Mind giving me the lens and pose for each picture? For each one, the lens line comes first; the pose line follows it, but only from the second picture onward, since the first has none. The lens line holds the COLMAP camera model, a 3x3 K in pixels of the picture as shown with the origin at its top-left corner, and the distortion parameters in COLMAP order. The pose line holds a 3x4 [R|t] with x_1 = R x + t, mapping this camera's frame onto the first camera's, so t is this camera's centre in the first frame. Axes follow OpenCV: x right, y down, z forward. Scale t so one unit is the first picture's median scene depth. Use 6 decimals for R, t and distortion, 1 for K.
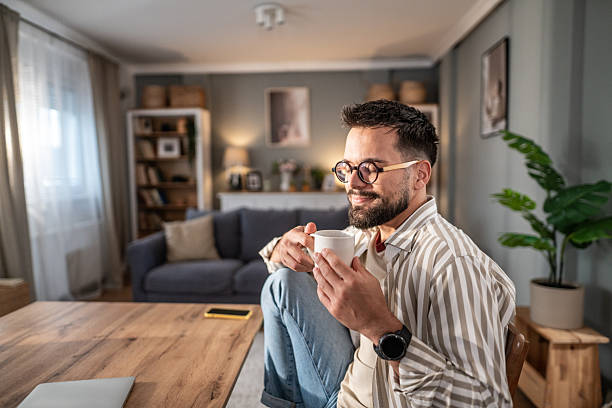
lens RADIAL K [[442.5, 0, 306.0], [0, 442.5, 204.0], [0, 0, 1]] dist [0.000144, -0.000793]
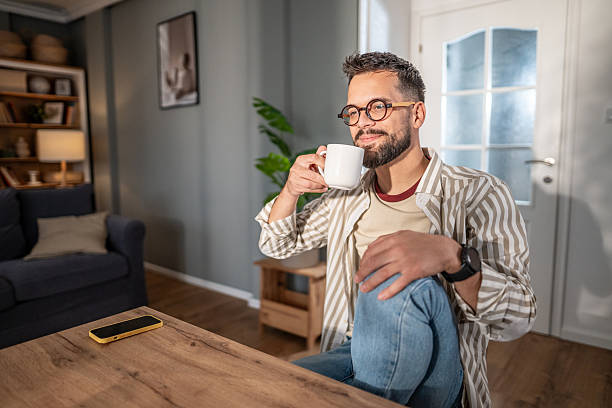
lens RADIAL K [[442.5, 0, 306.0], [0, 442.5, 204.0], [0, 0, 1]] dist [0.000144, -0.000793]
pose [[0.550898, -0.087194, 0.830005, -0.292376], [0.068667, 0.995891, 0.059045, 0.025531], [-0.831743, 0.024466, 0.554622, 0.225146]]
